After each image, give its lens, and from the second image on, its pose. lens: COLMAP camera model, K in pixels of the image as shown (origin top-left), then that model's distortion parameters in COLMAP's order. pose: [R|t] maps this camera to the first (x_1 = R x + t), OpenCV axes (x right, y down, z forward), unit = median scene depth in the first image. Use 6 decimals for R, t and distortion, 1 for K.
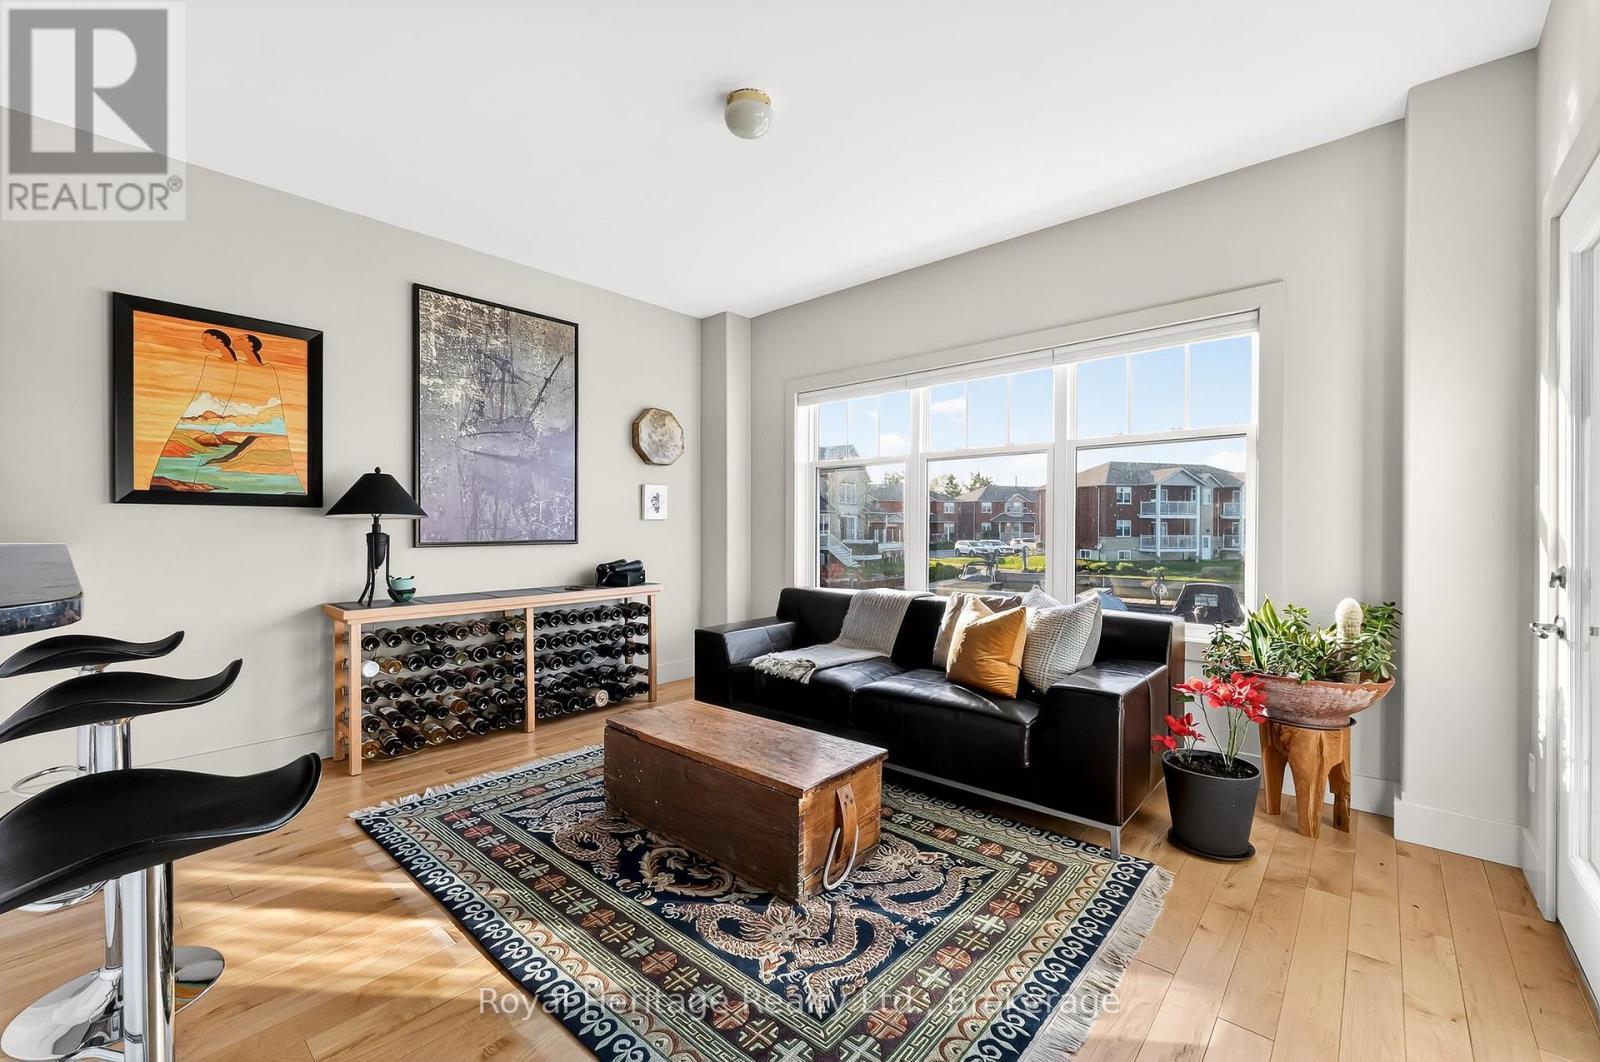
lens RADIAL K [[657.2, 0, 800.6], [0, 657.2, 534.0], [0, 0, 1]] dist [-0.001956, -0.000018]
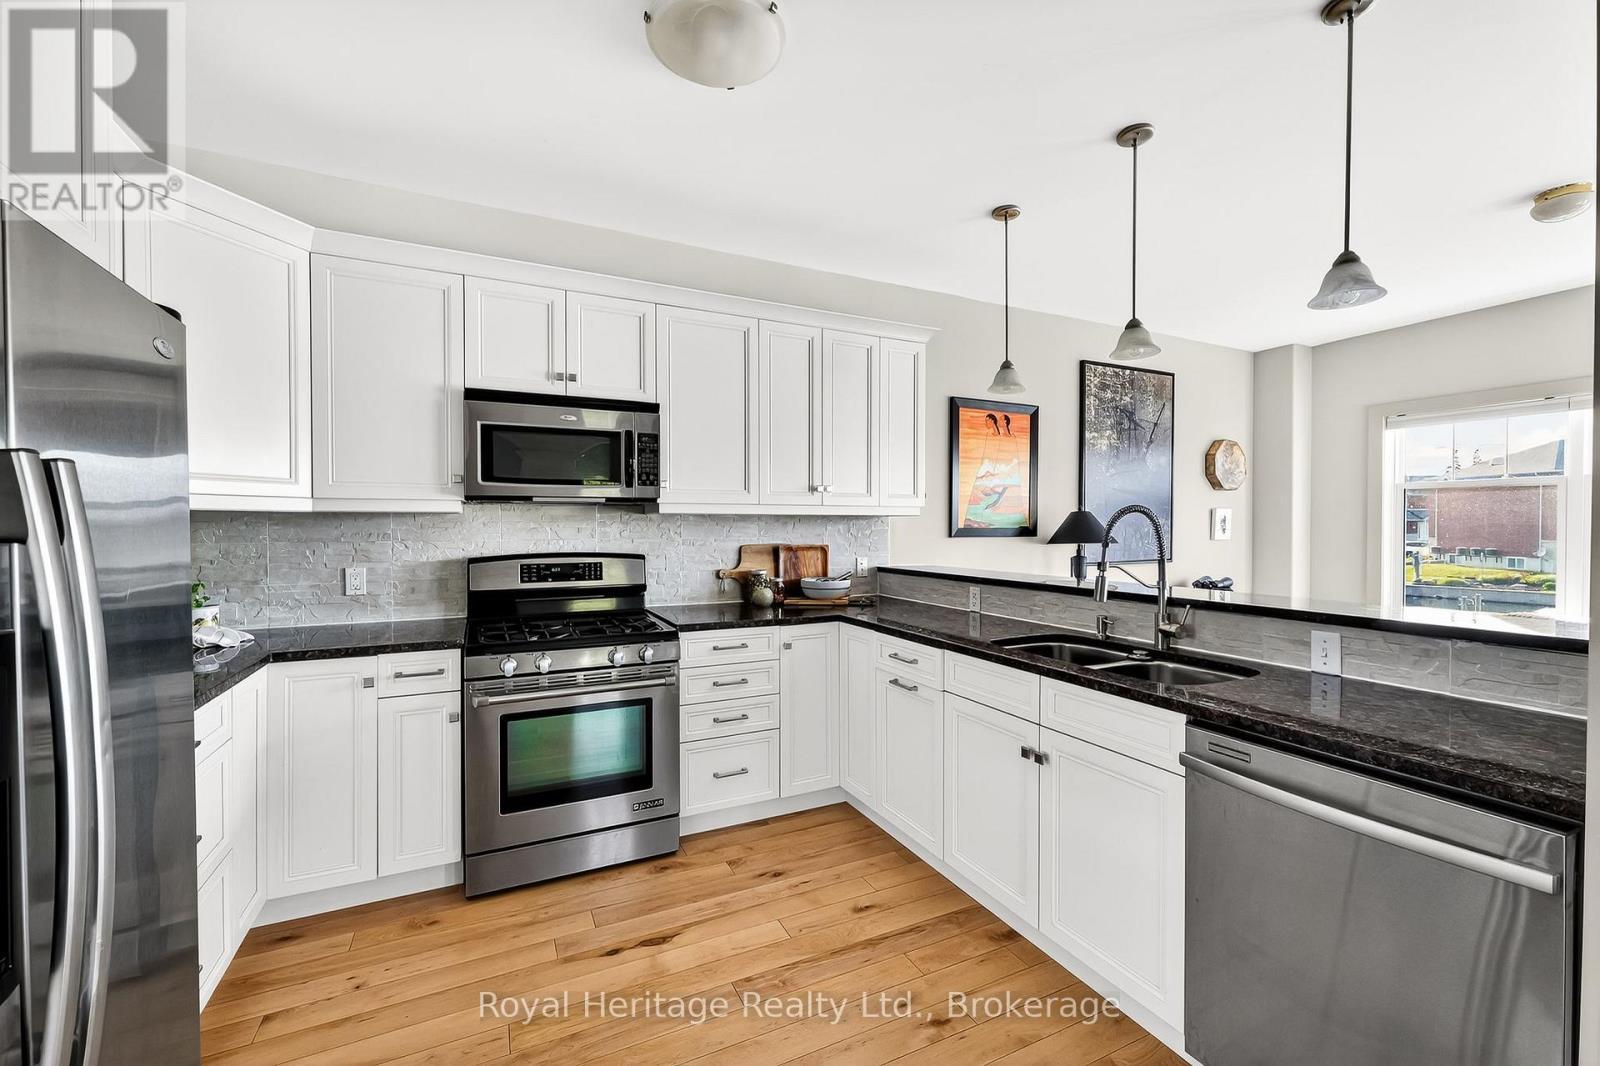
lens RADIAL K [[657.2, 0, 798.3], [0, 657.2, 524.3], [0, 0, 1]] dist [-0.001956, -0.000018]
pose [[0.924236, 0.001735, -0.381819, -0.591824], [-0.003262, 0.999989, -0.003352, -0.053693], [0.381809, 0.004344, 0.924231, -0.381222]]
